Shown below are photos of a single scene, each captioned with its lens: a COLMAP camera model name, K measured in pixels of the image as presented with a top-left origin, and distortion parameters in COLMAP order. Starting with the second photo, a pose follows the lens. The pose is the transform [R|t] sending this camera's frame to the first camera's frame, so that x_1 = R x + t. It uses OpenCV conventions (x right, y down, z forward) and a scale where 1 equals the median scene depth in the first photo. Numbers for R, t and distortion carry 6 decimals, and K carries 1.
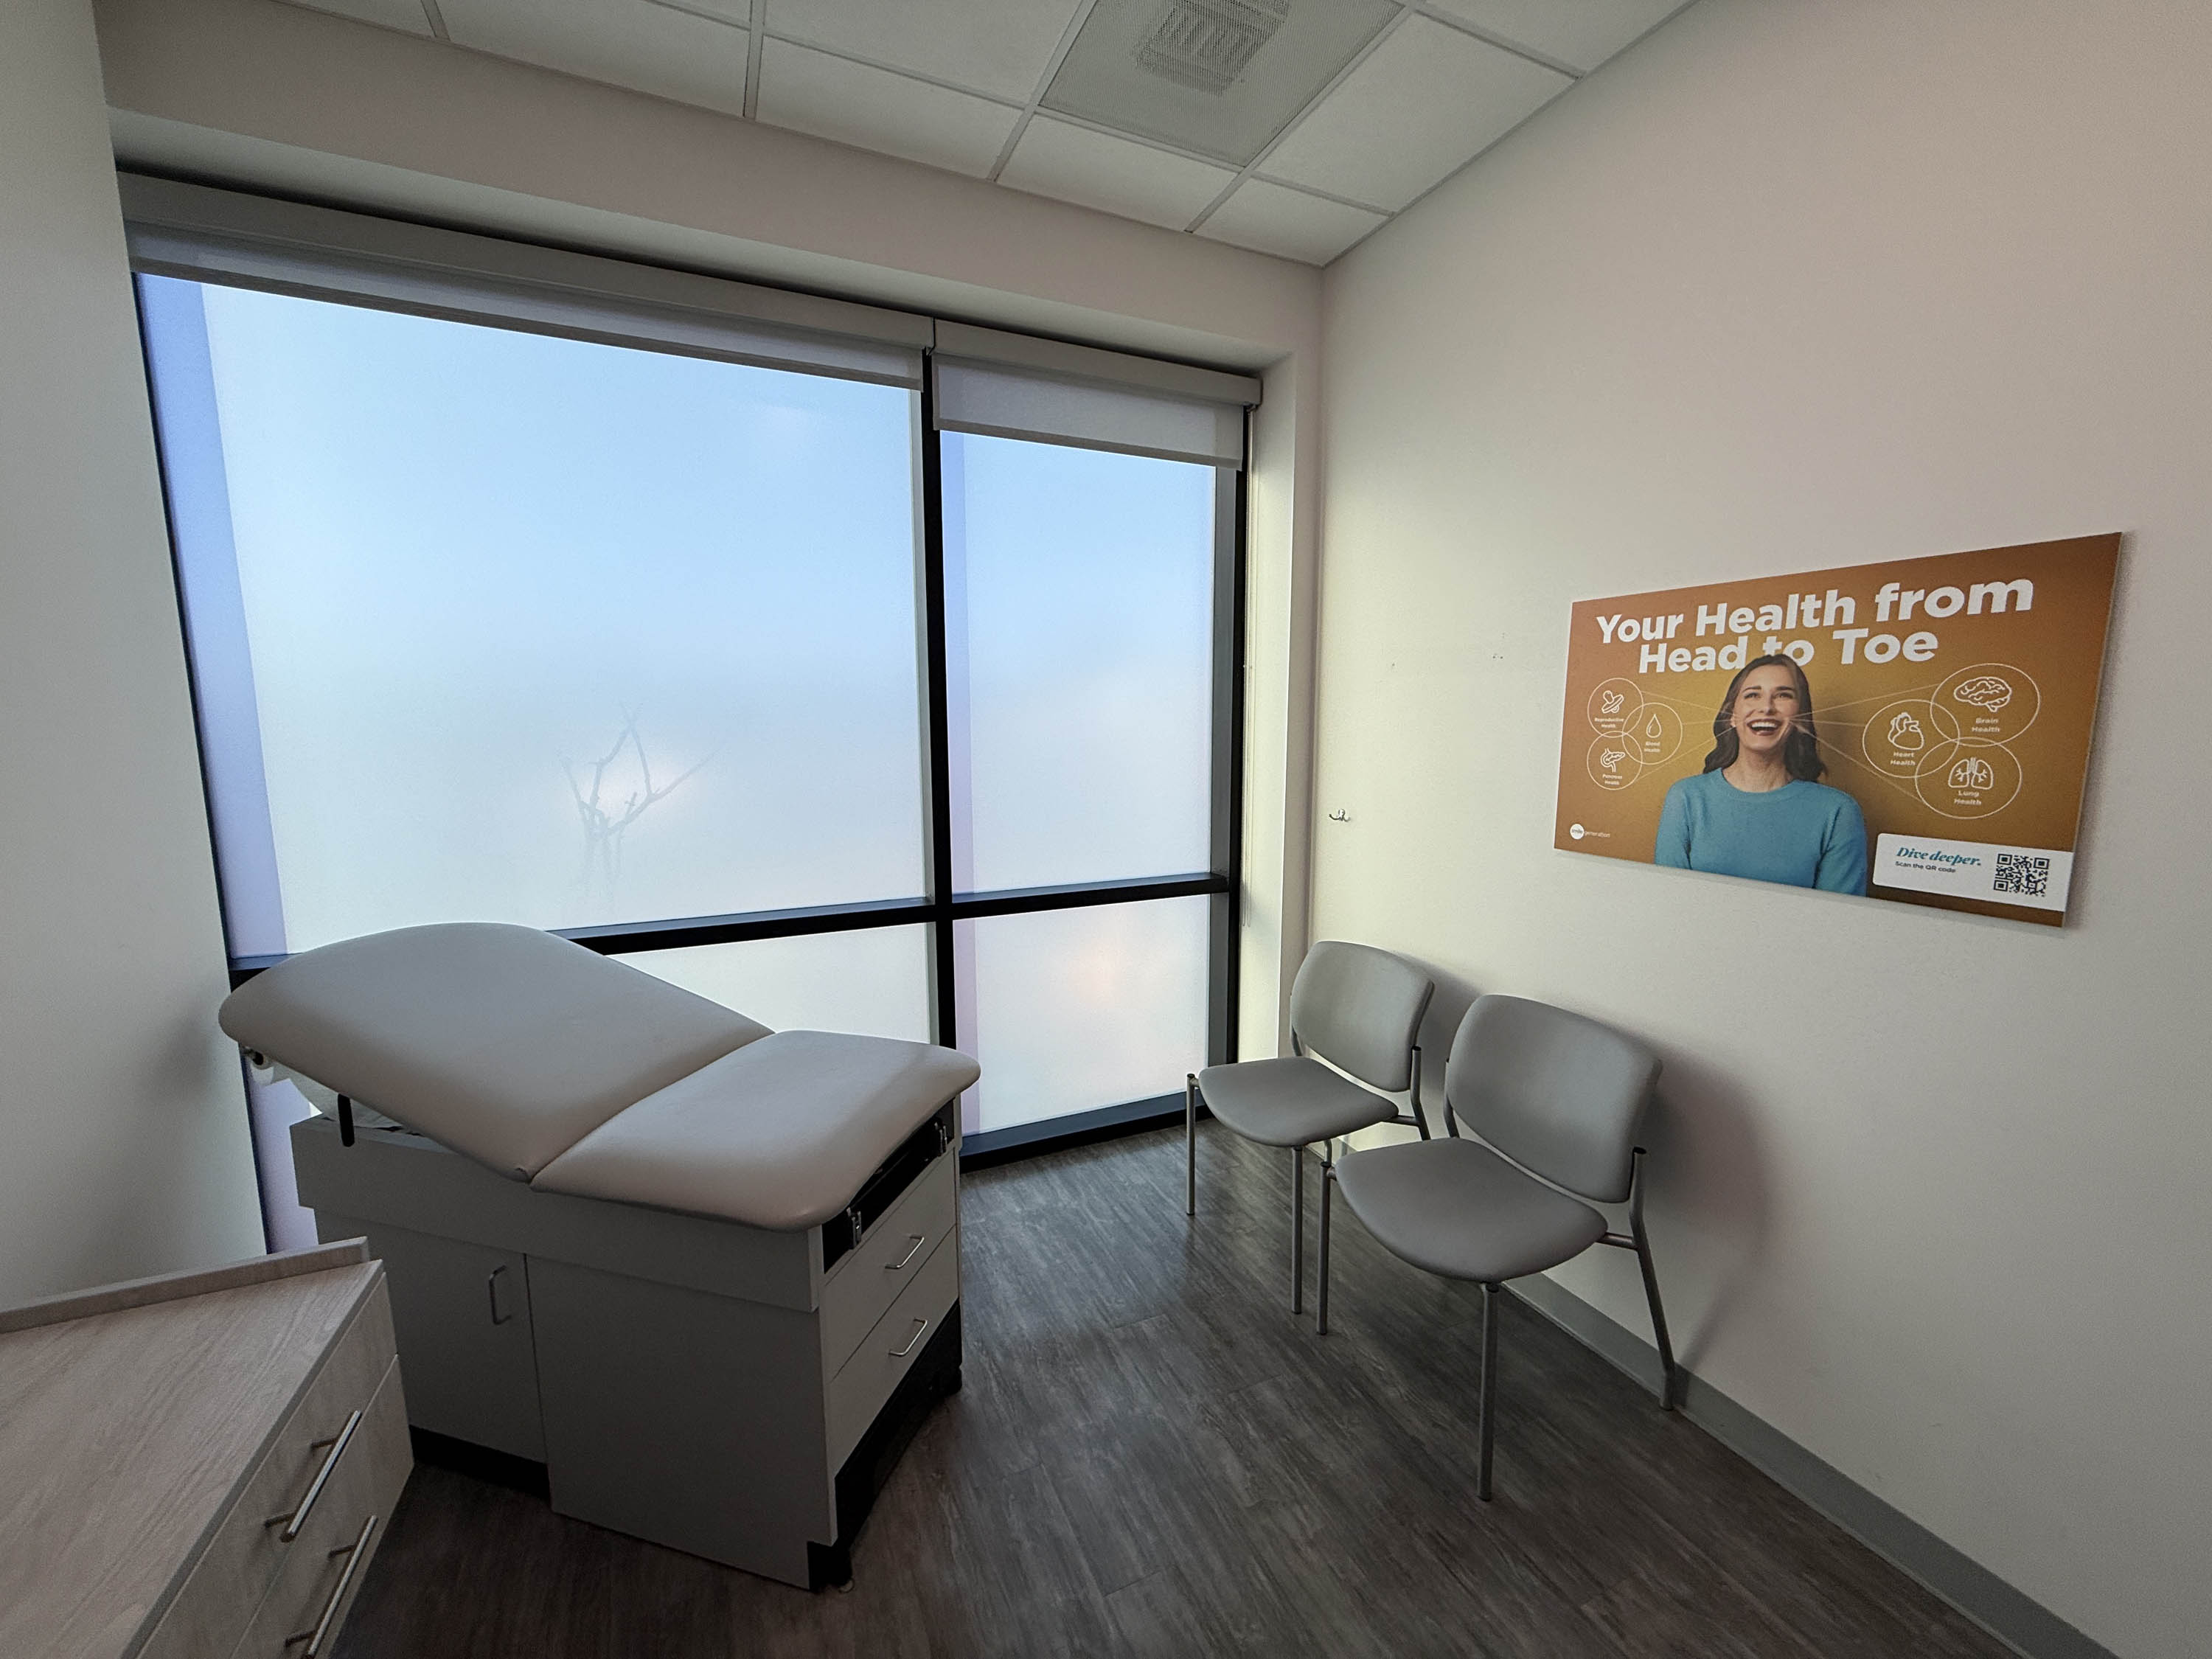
lens RADIAL K [[883.1, 0, 1106.0], [0, 883.1, 829.5], [0, 0, 1]] dist [0.001865, 0.000648]
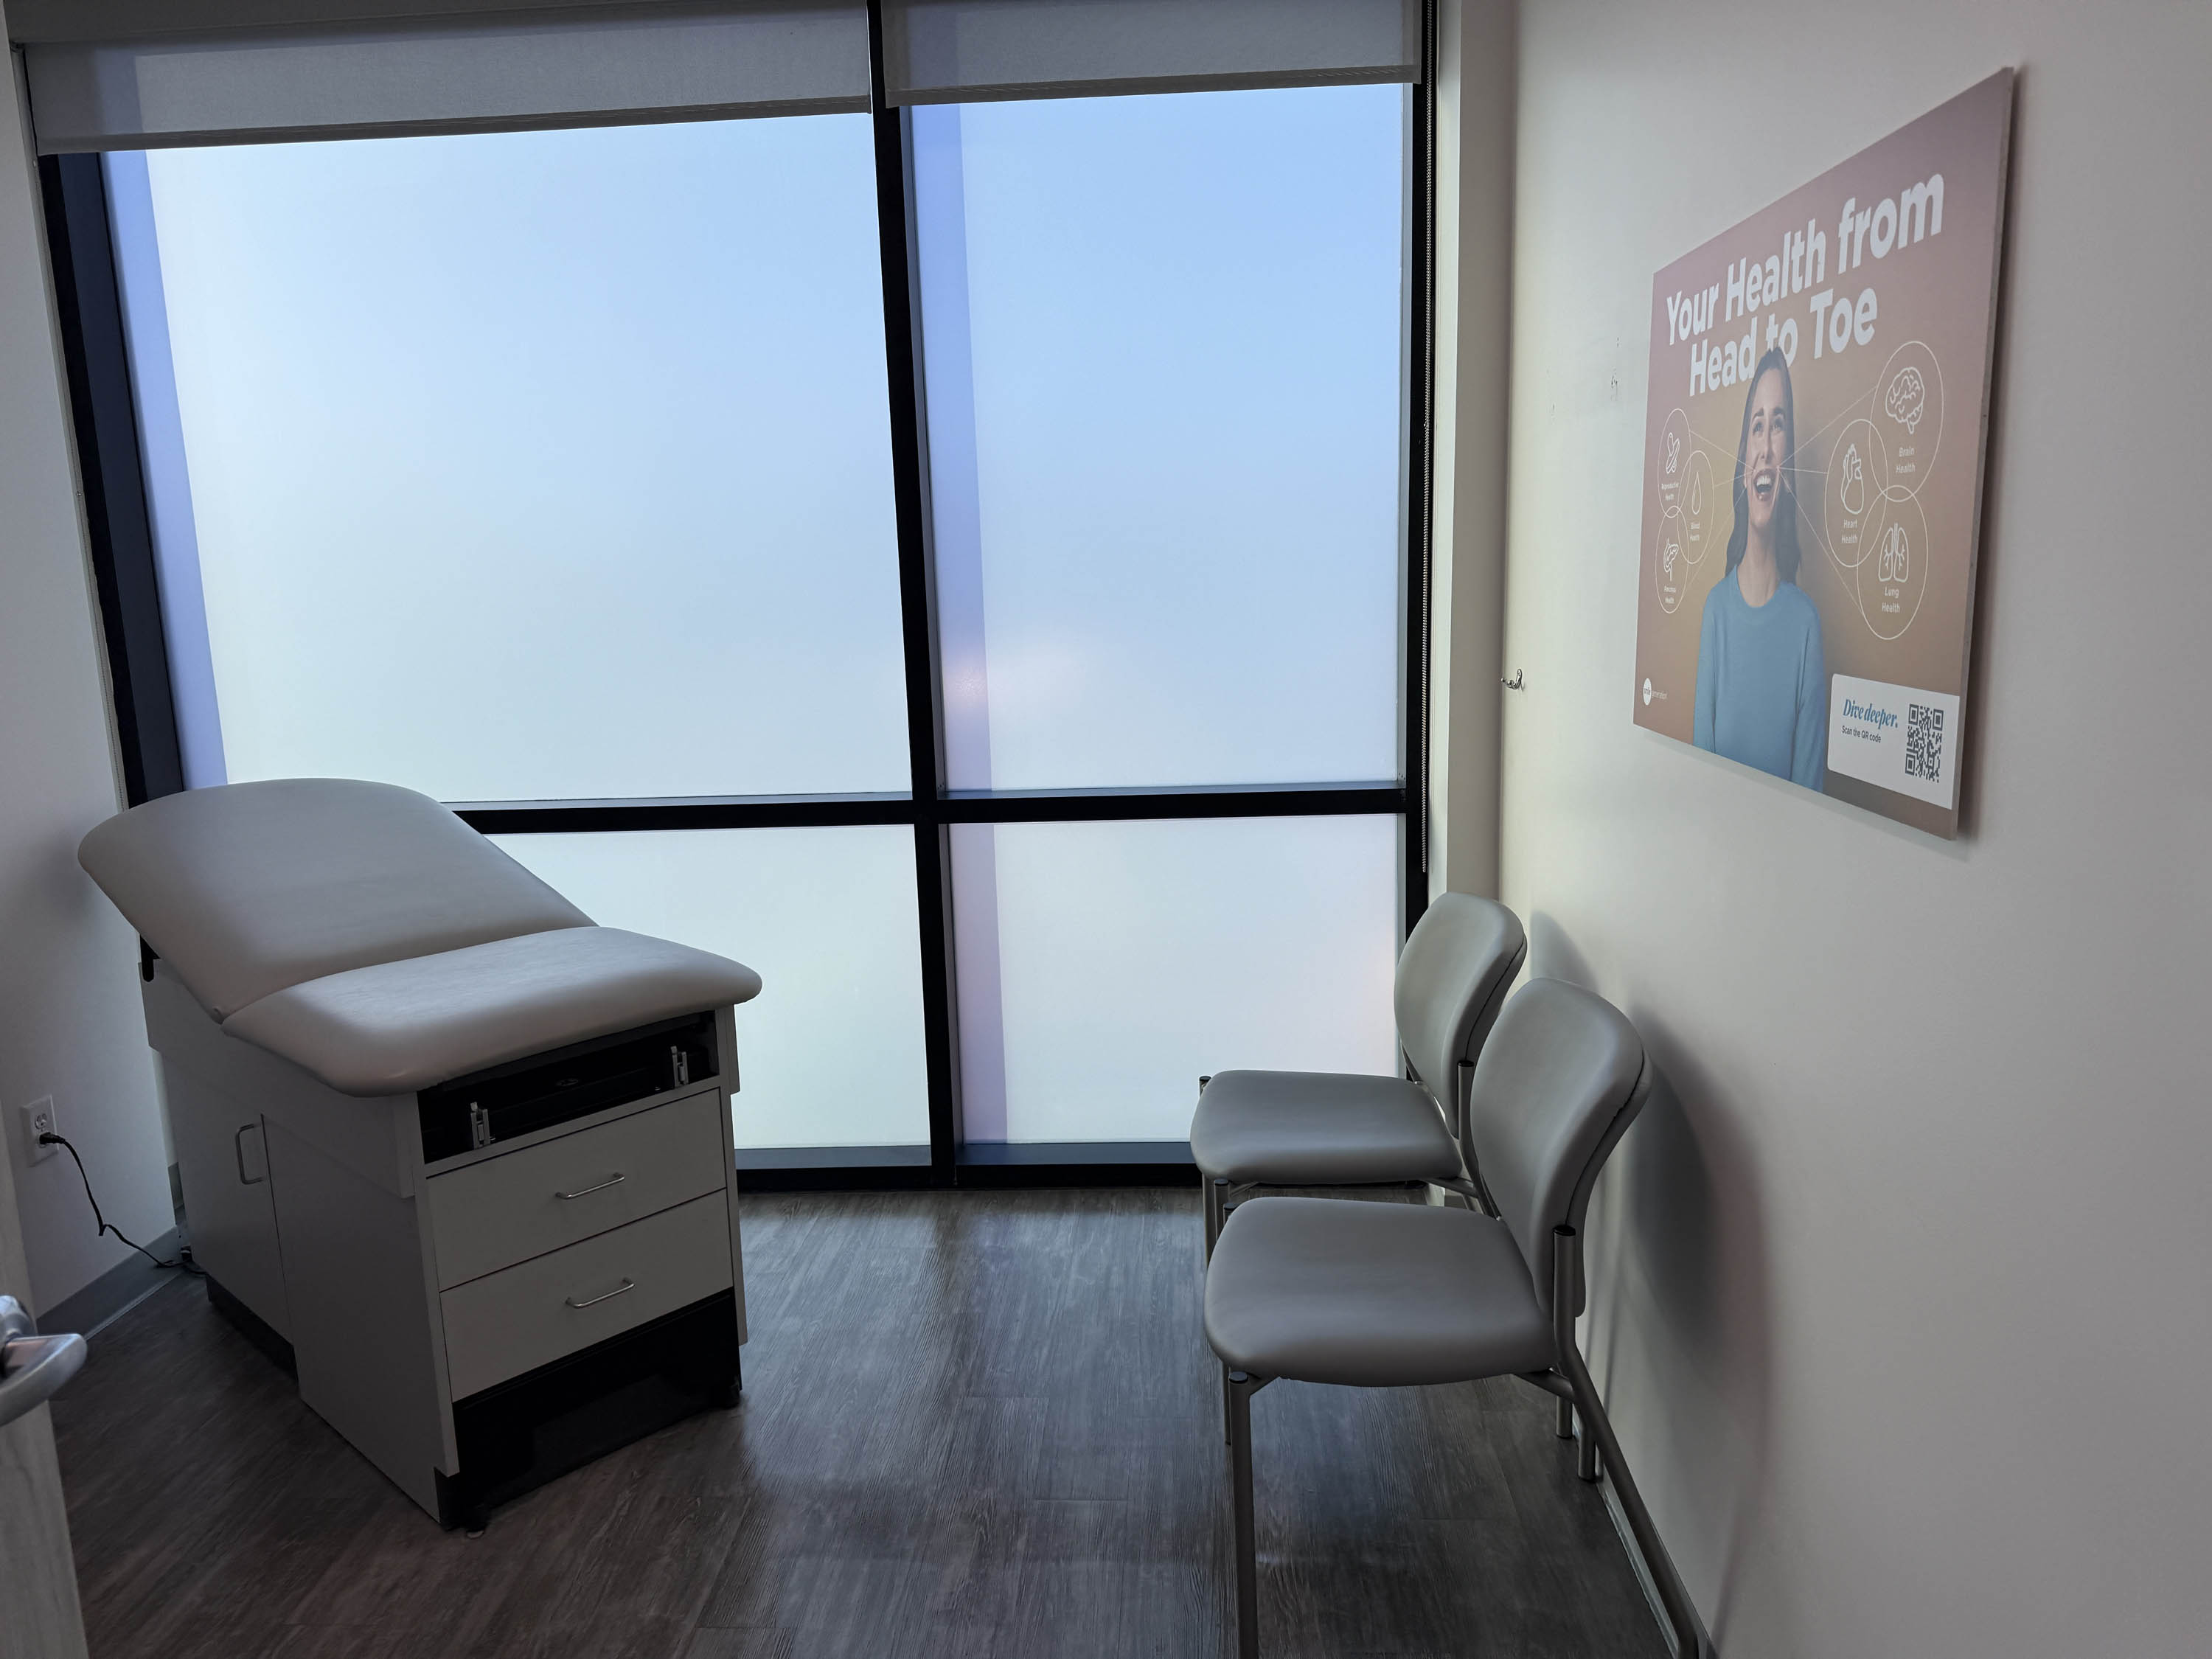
lens RADIAL K [[1570.3, 0, 1106.0], [0, 1570.3, 829.5], [0, 0, 1]] dist [0.010921, -0.008687]
pose [[0.885985, 0.055122, -0.460425, 0.827173], [-0.031805, 0.997795, 0.058254, 0.050821], [0.462621, -0.036968, 0.885785, -0.049182]]
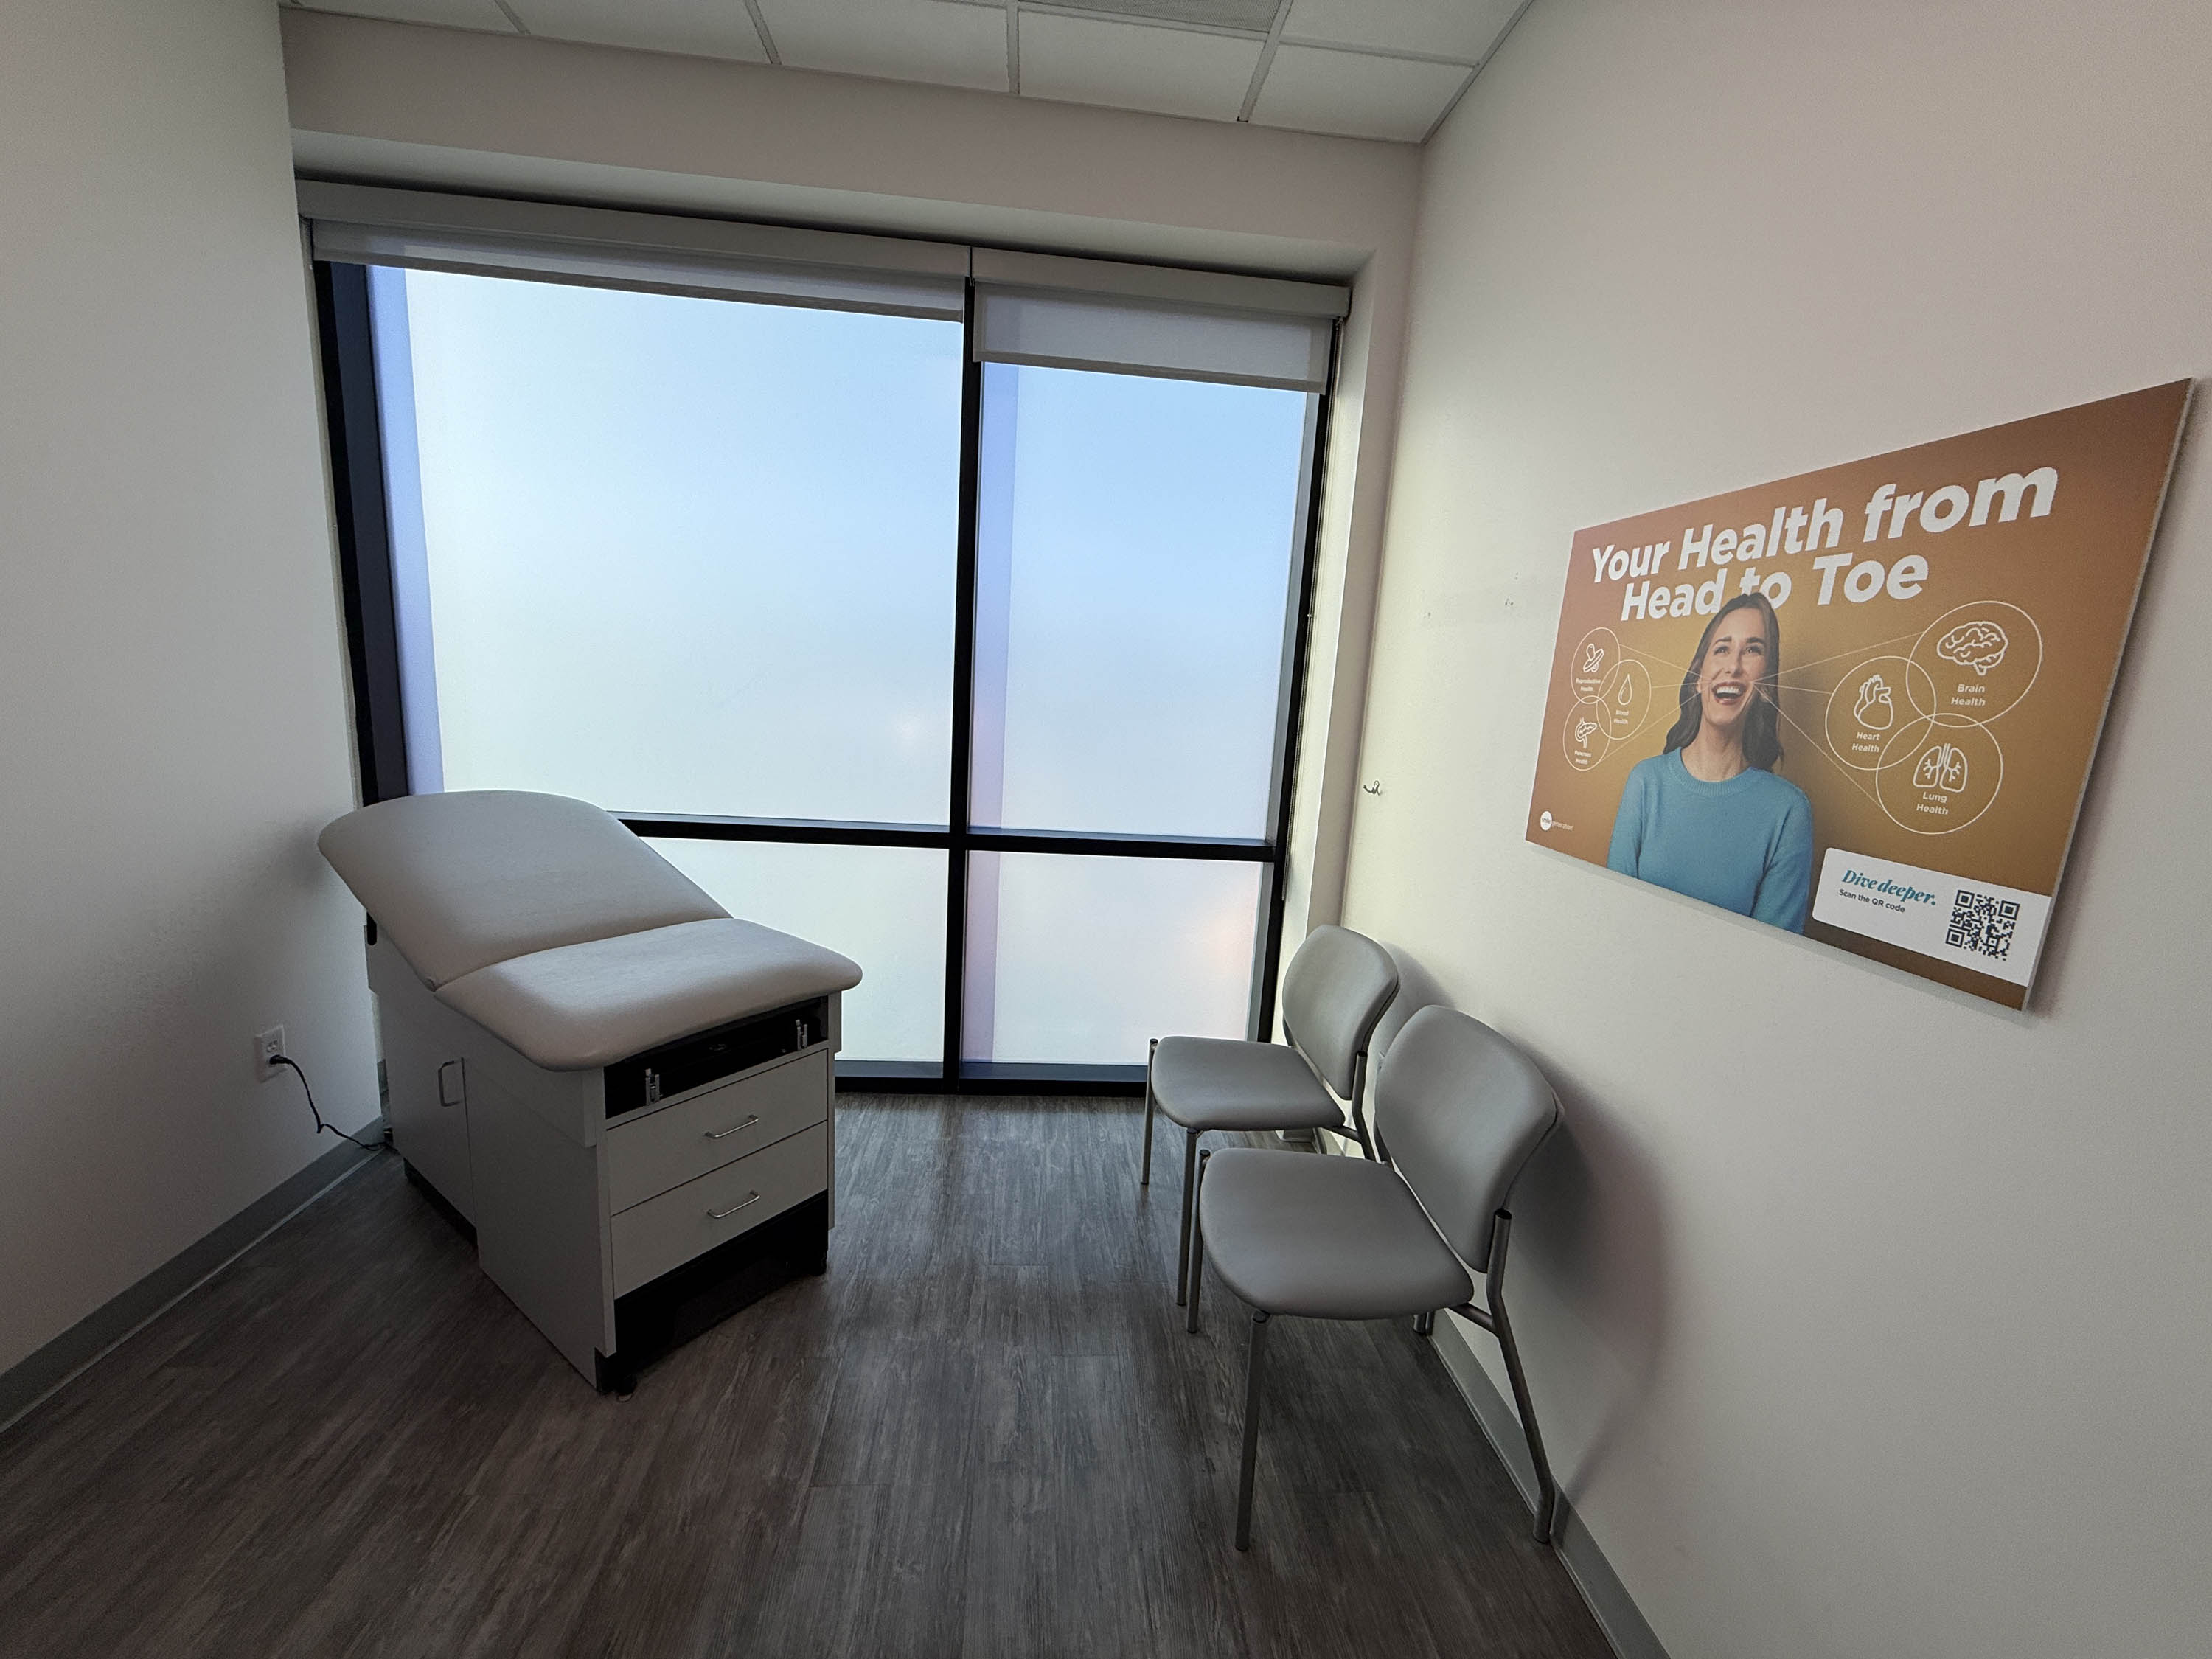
lens RADIAL K [[883.1, 0, 1106.0], [0, 883.1, 829.5], [0, 0, 1]] dist [0.001865, 0.000648]
pose [[0.938869, 0.117103, -0.323747, 0.500627], [-0.105498, 0.992994, 0.053231, 0.011721], [0.327712, -0.015822, 0.944645, 0.132698]]
